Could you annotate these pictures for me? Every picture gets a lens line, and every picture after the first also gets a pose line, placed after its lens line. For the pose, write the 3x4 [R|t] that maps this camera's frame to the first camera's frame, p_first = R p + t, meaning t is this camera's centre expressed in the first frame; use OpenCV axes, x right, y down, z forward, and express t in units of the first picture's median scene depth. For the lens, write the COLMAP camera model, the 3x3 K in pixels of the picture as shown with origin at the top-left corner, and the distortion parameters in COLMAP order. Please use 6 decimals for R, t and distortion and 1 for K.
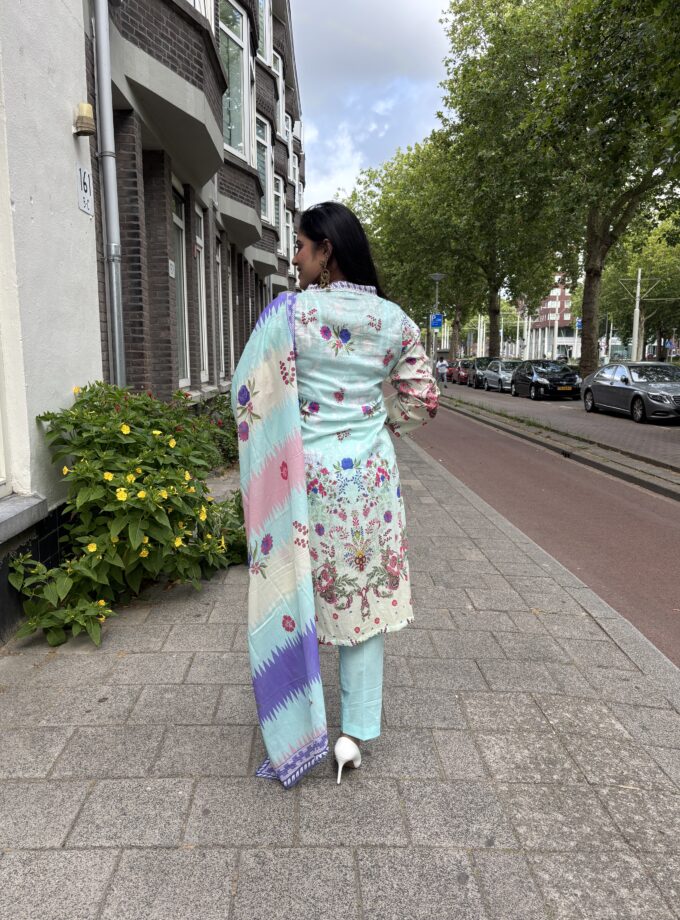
lens RADIAL K [[737.8, 0, 339.0], [0, 737.8, 462.9], [0, 0, 1]] dist [0.045239, -0.056754]
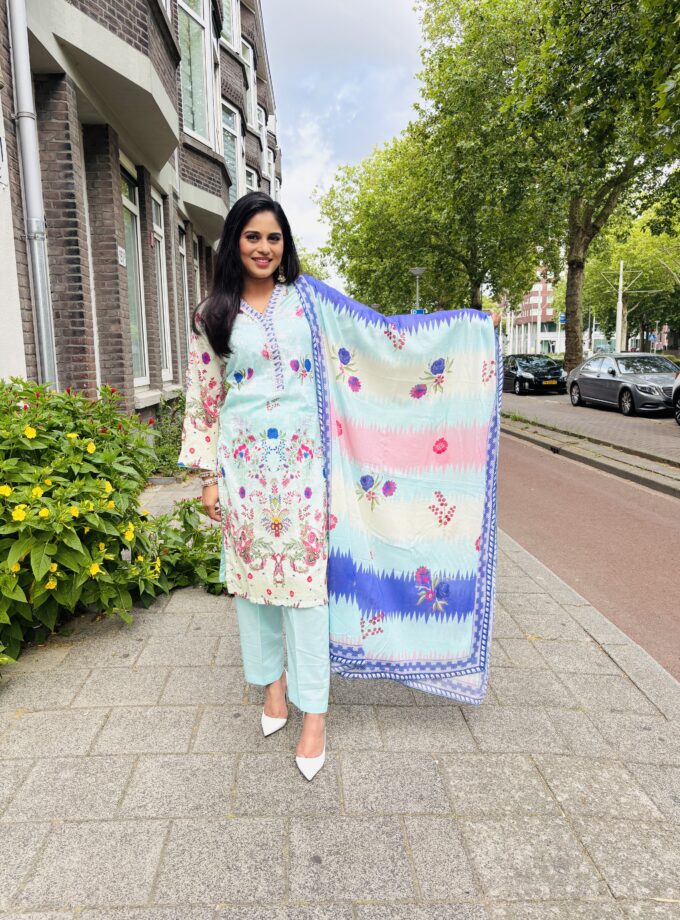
lens RADIAL K [[737.8, 0, 332.7], [0, 737.8, 462.8], [0, 0, 1]] dist [0.045239, -0.056754]
pose [[0.999712, -0.021575, 0.010483, 0.021706], [0.021577, 0.999767, -0.000019, -0.002561], [-0.010480, 0.000245, 0.999945, 0.099408]]
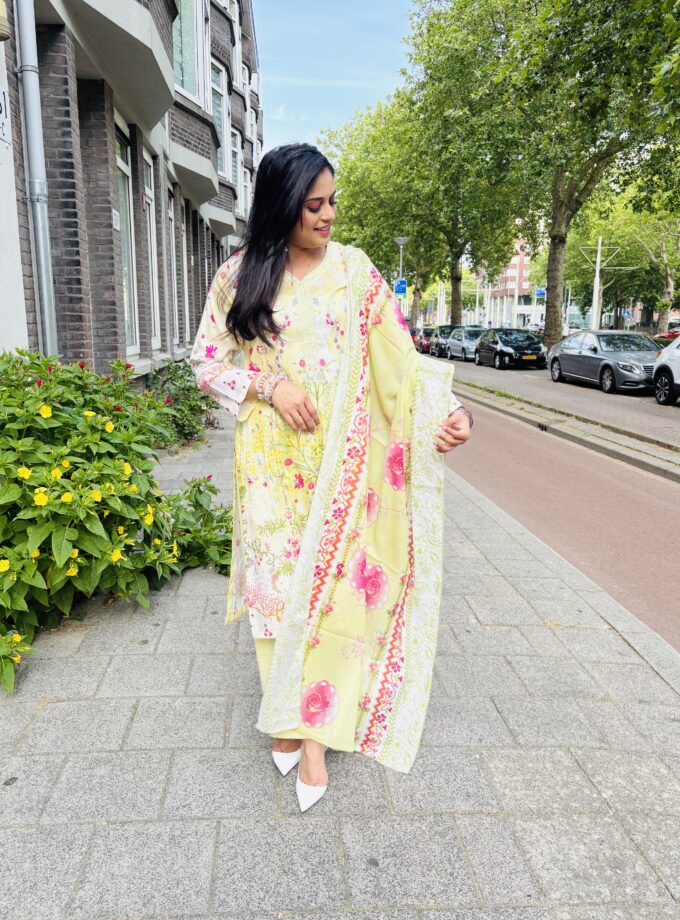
lens RADIAL K [[737.8, 0, 340.9], [0, 737.8, 460.9], [0, 0, 1]] dist [0.045239, -0.056754]
pose [[0.998335, -0.004244, 0.057534, -0.013376], [0.001931, 0.999190, 0.040201, -0.013192], [-0.057658, -0.040023, 0.997534, 0.112430]]
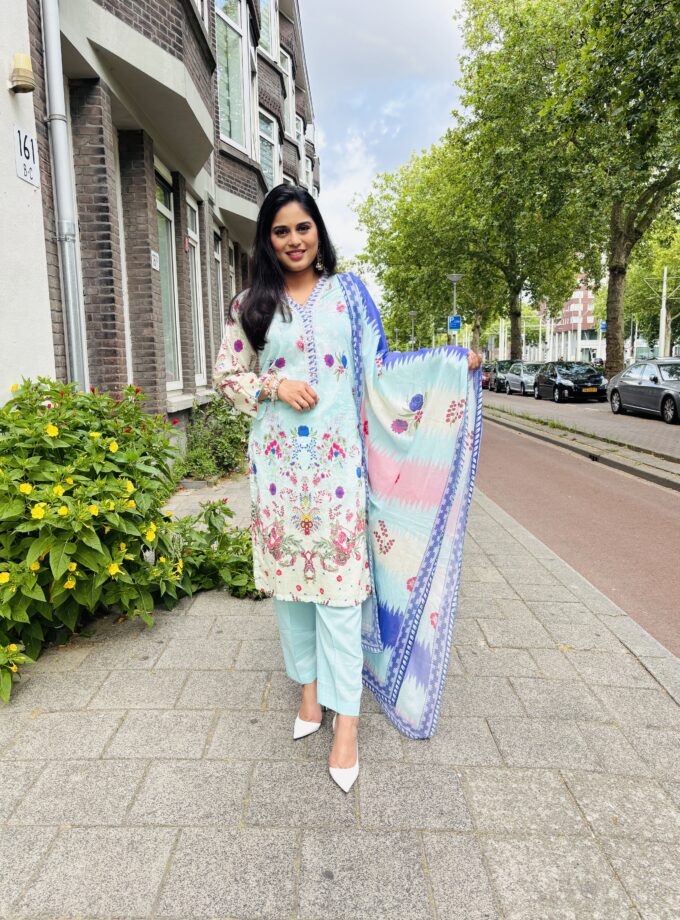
lens RADIAL K [[737.8, 0, 333.5], [0, 737.8, 461.7], [0, 0, 1]] dist [0.045239, -0.056754]
pose [[0.999188, -0.014063, -0.037769, 0.029732], [0.013580, 0.999823, -0.013027, 0.002157], [0.037946, 0.012503, 0.999202, 0.111556]]
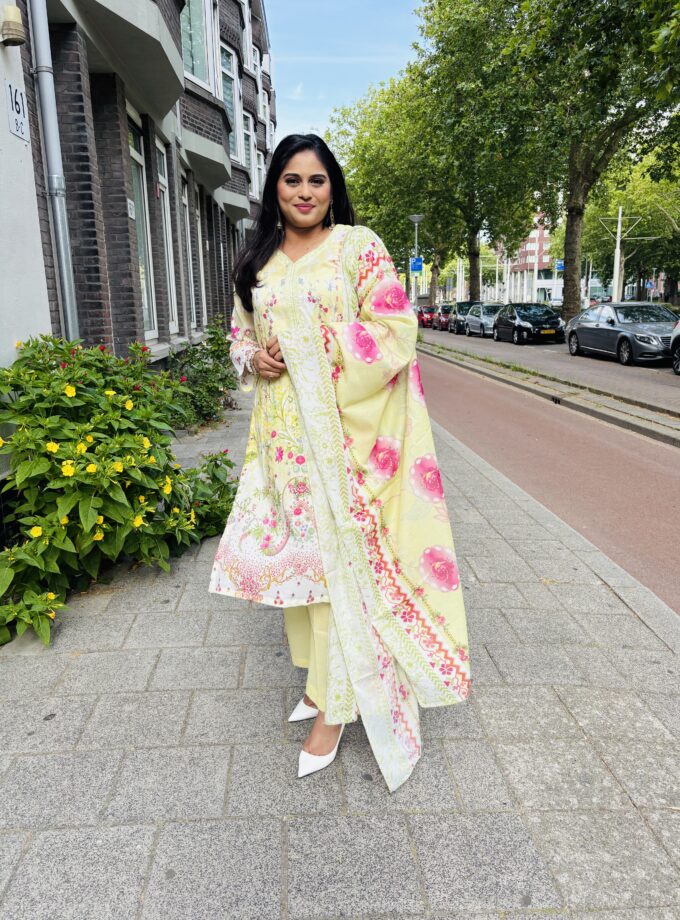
lens RADIAL K [[737.8, 0, 339.9], [0, 737.8, 458.9], [0, 0, 1]] dist [0.045239, -0.056754]
pose [[0.999272, -0.028533, 0.025337, -0.001517], [0.026896, 0.997667, 0.062753, -0.006874], [-0.027069, -0.062026, 0.997707, 0.076246]]
